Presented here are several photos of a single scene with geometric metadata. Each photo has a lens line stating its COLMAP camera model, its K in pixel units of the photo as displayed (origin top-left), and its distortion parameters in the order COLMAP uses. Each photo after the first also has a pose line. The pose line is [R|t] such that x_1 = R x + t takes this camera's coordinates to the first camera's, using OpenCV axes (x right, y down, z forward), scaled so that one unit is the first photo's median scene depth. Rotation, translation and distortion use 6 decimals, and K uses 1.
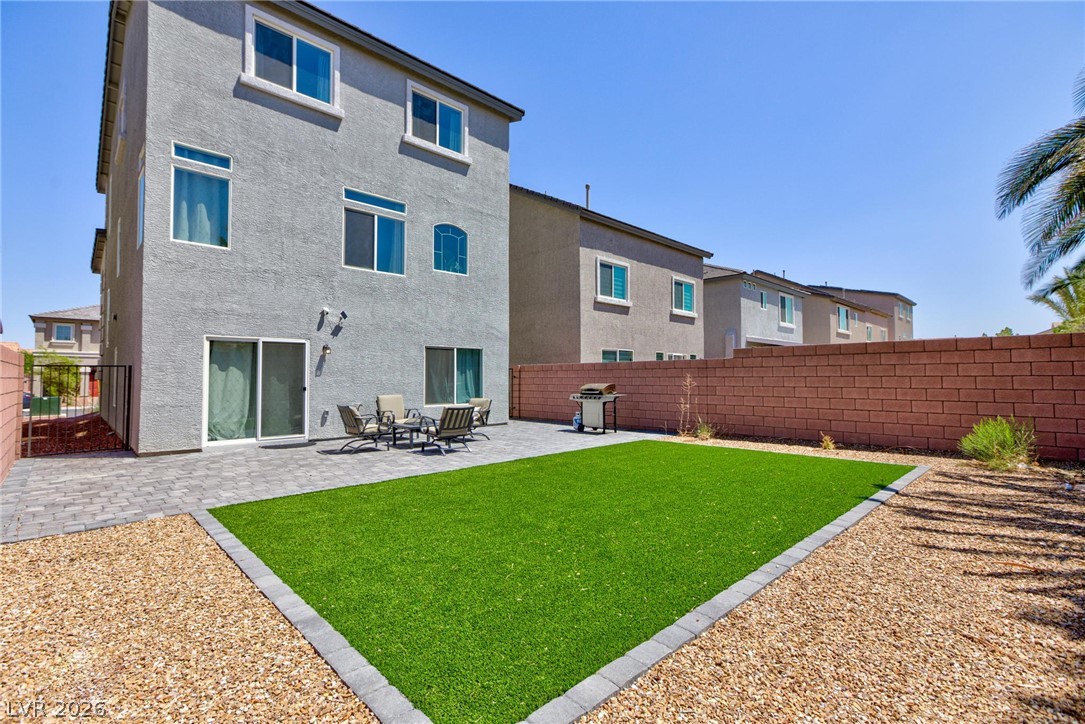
lens RADIAL K [[490.1, 0, 542.5], [0, 490.1, 362.0], [0, 0, 1]] dist [0.003541, 0.001150]
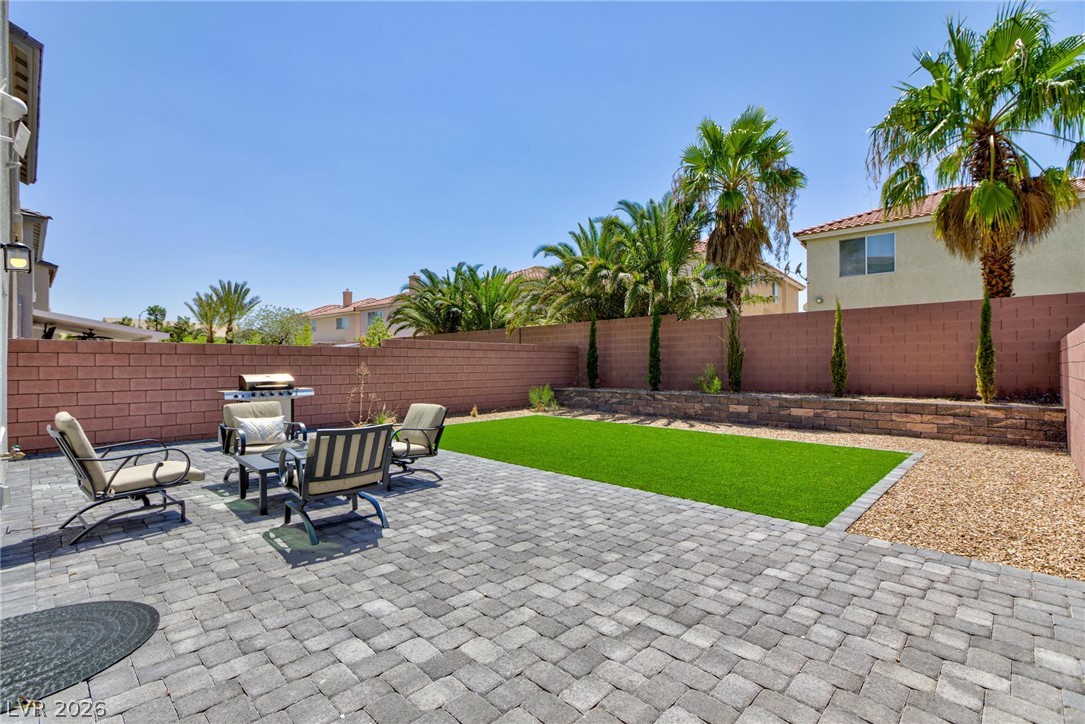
lens RADIAL K [[490.1, 0, 542.5], [0, 490.1, 362.0], [0, 0, 1]] dist [0.003541, 0.001150]
pose [[-0.046698, 0.009312, 0.998866, -0.676714], [-0.029234, 0.999515, -0.010685, 0.024307], [-0.998481, -0.029700, -0.046403, 0.694038]]
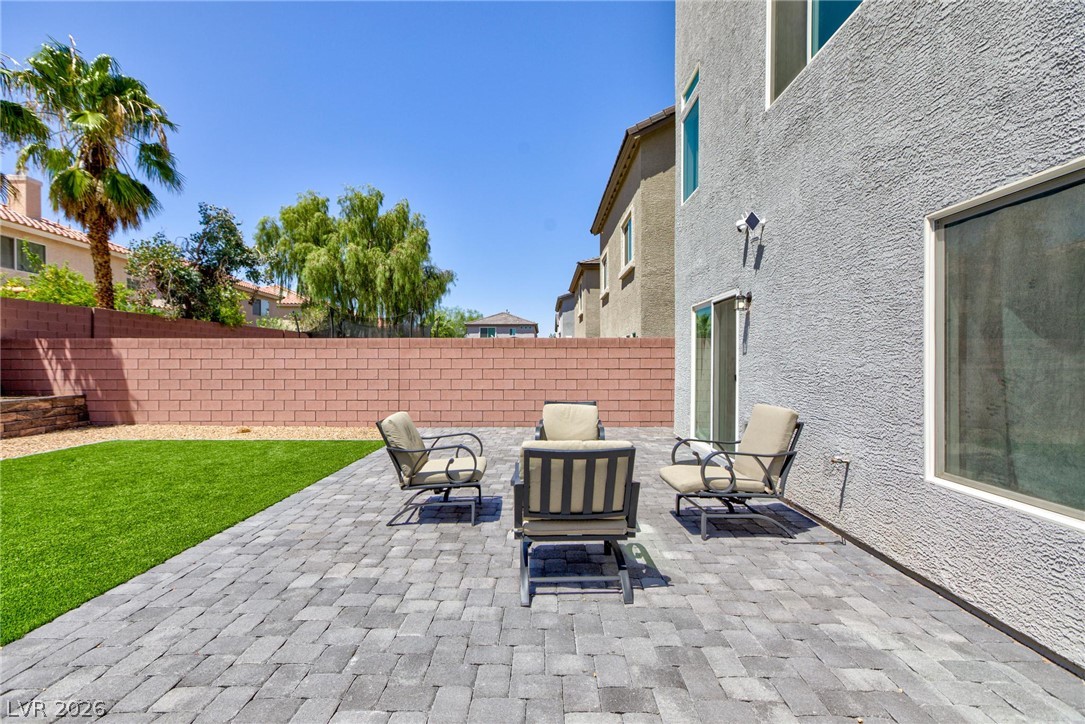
lens RADIAL K [[490.1, 0, 542.5], [0, 490.1, 362.0], [0, 0, 1]] dist [0.003541, 0.001150]
pose [[-0.687624, 0.005090, -0.726049, 0.063118], [0.025817, 0.999515, -0.017443, 0.038721], [0.725608, -0.030738, -0.687422, 1.144767]]
